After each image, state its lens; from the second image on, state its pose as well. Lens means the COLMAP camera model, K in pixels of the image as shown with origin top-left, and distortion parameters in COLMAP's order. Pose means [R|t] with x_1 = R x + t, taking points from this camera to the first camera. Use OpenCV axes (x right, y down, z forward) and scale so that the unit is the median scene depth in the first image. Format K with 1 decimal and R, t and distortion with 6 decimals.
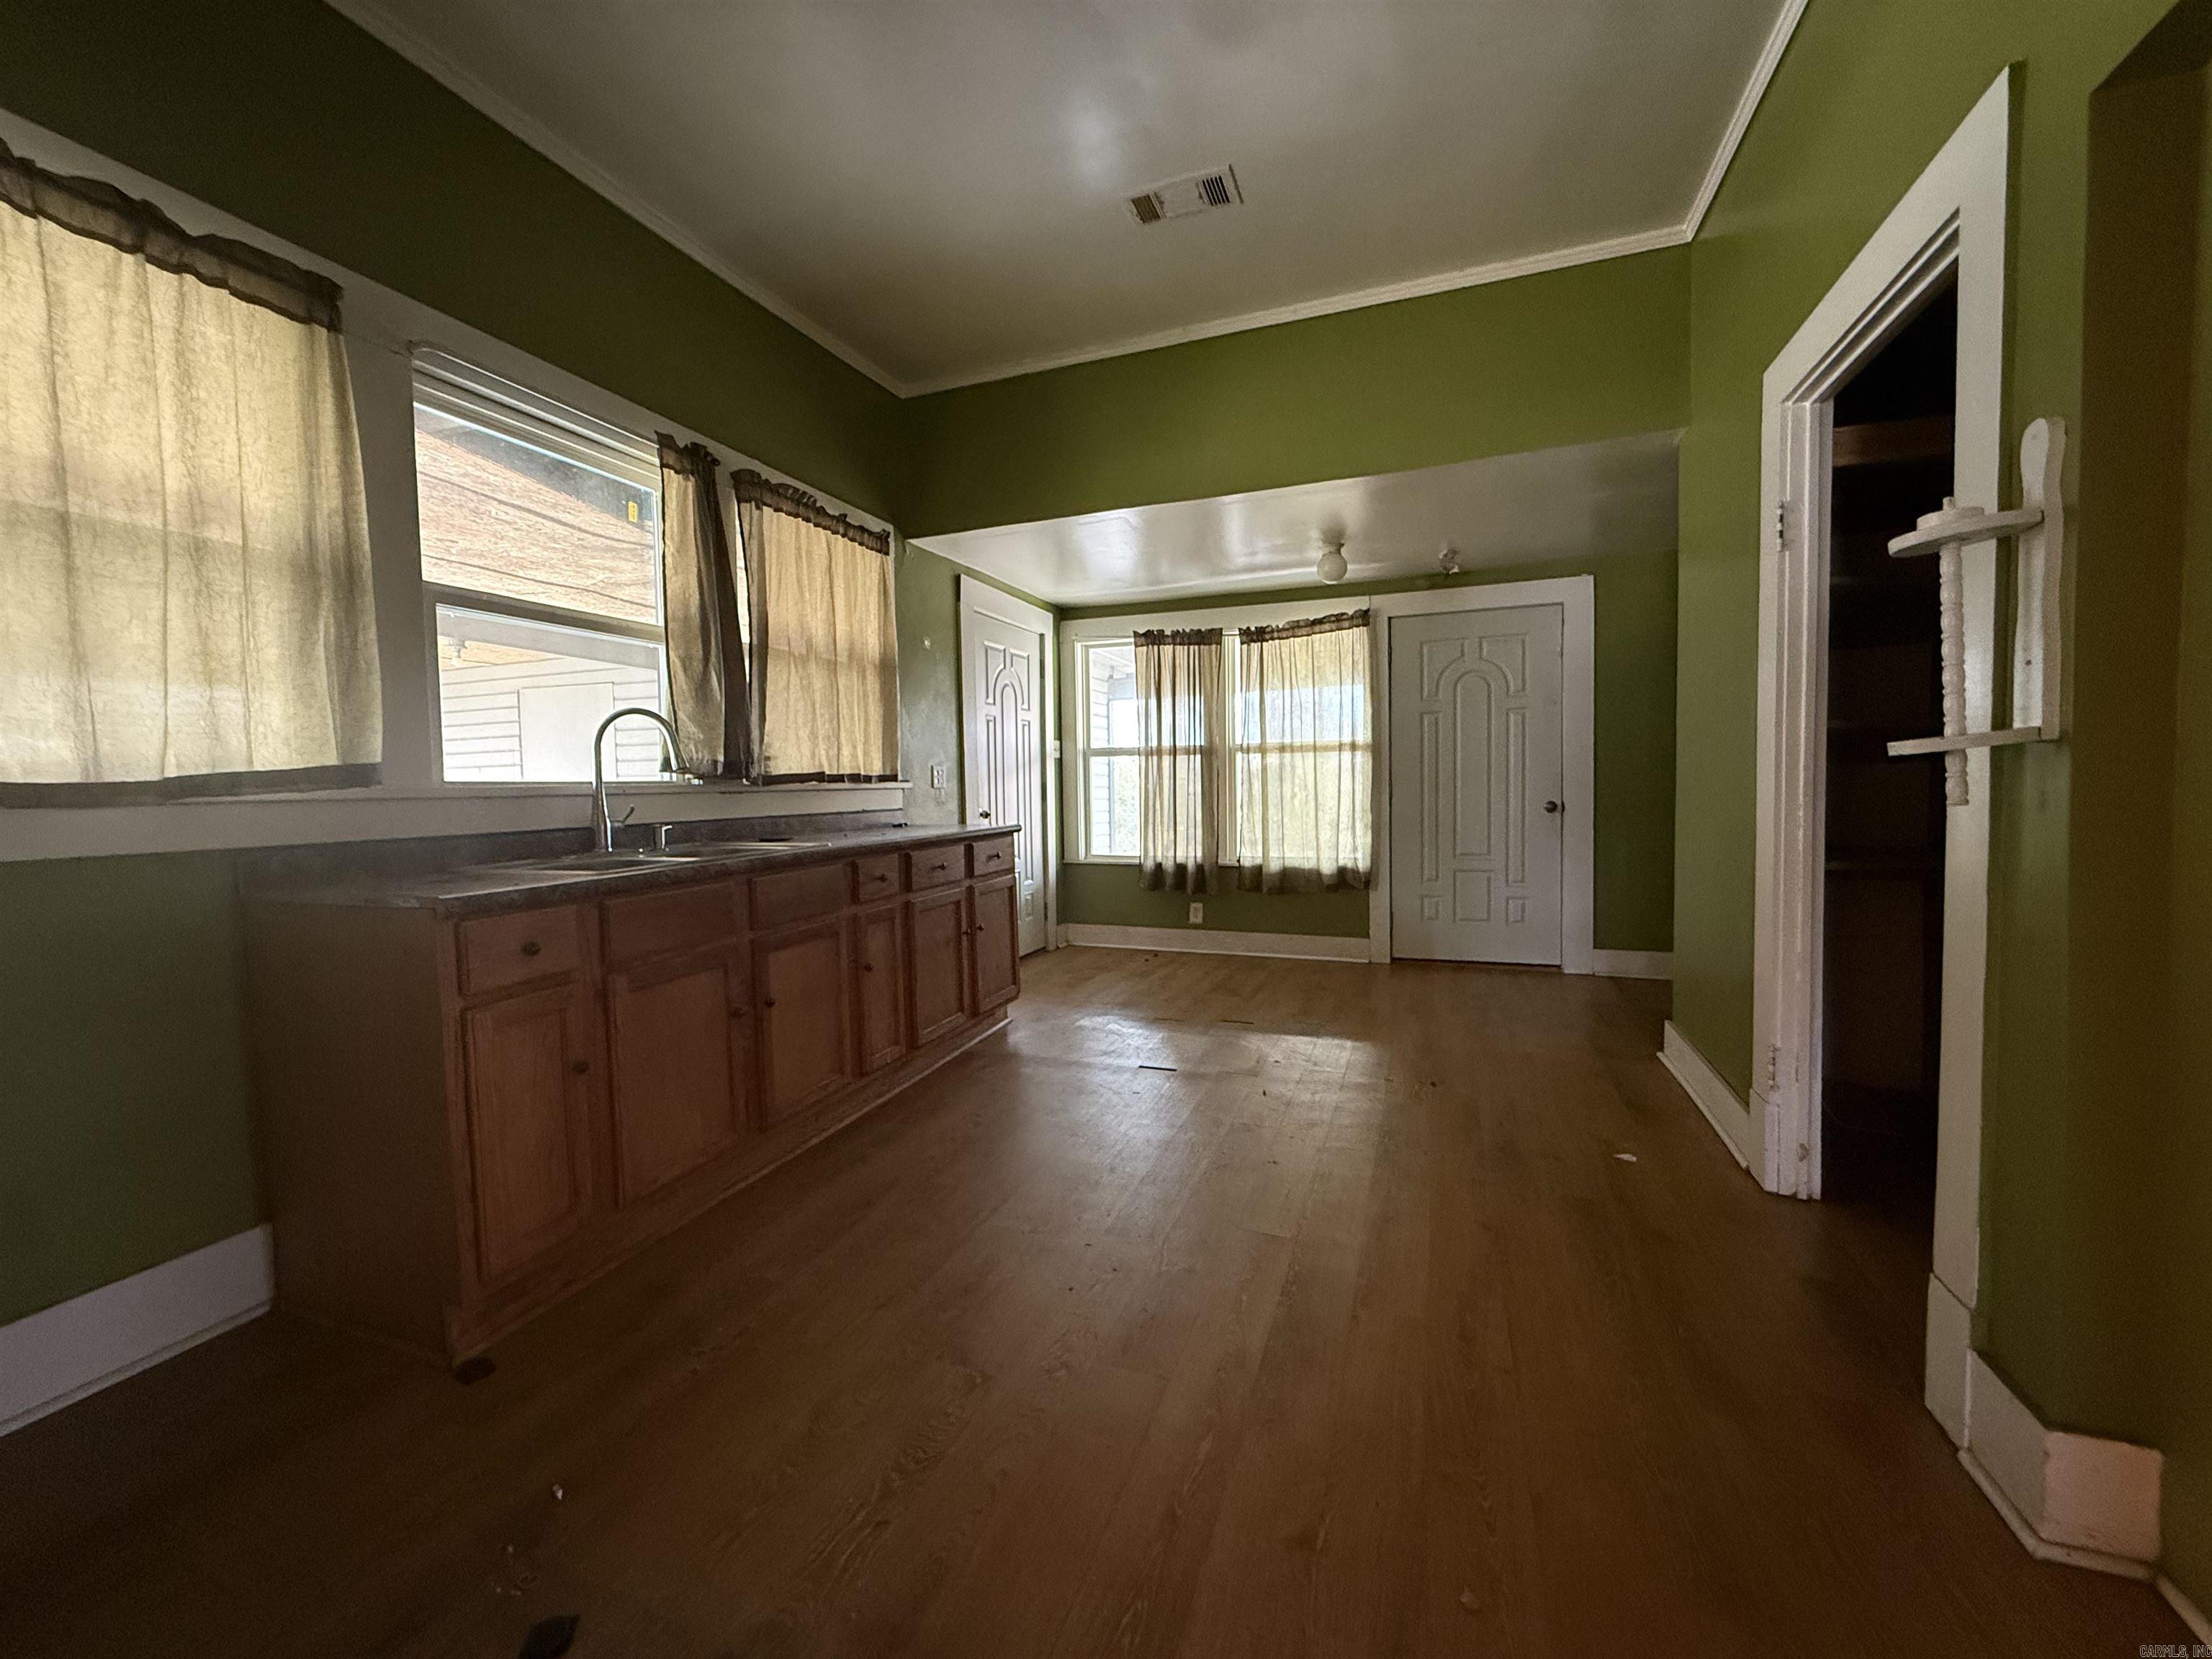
lens RADIAL K [[880.7, 0, 1093.5], [0, 880.7, 839.9], [0, 0, 1]] dist [0.000739, 0.000892]
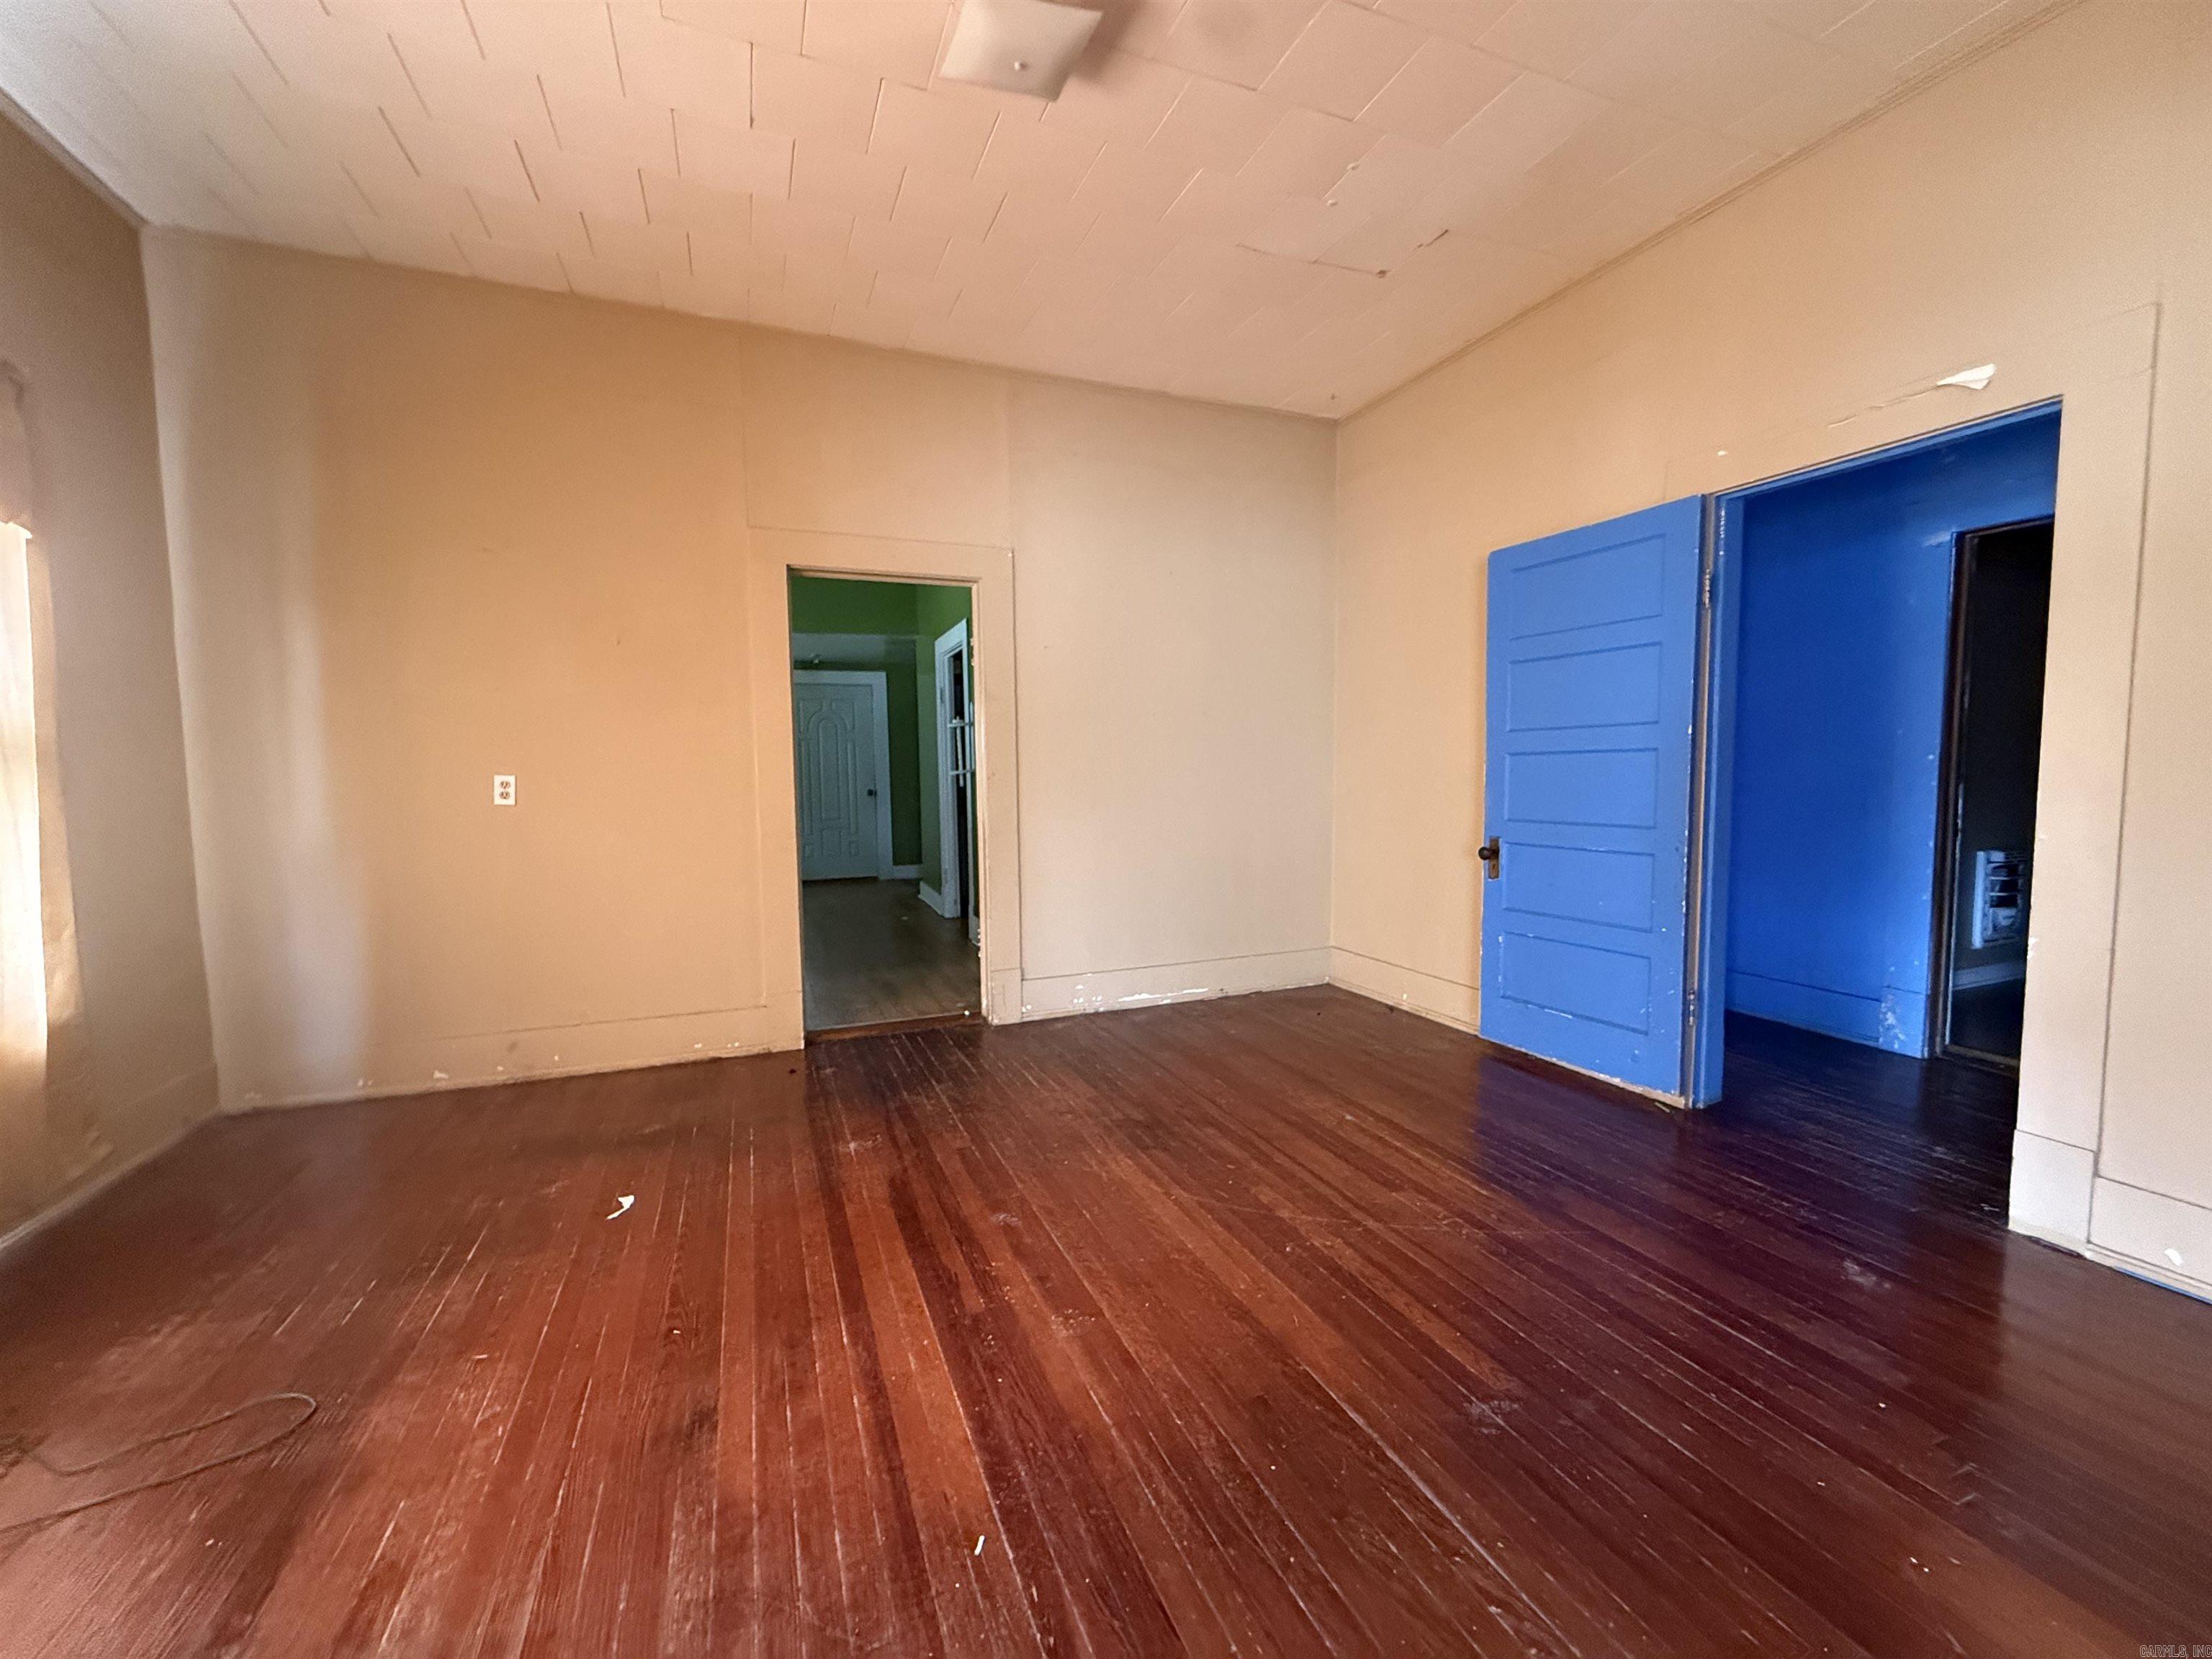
lens RADIAL K [[880.7, 0, 1110.0], [0, 880.7, 830.2], [0, 0, 1]] dist [0.000739, 0.000892]
pose [[0.729157, -0.036993, 0.683346, -0.413713], [0.037747, 0.999192, 0.013815, 0.037919], [-0.683304, 0.015721, 0.729964, -0.754757]]
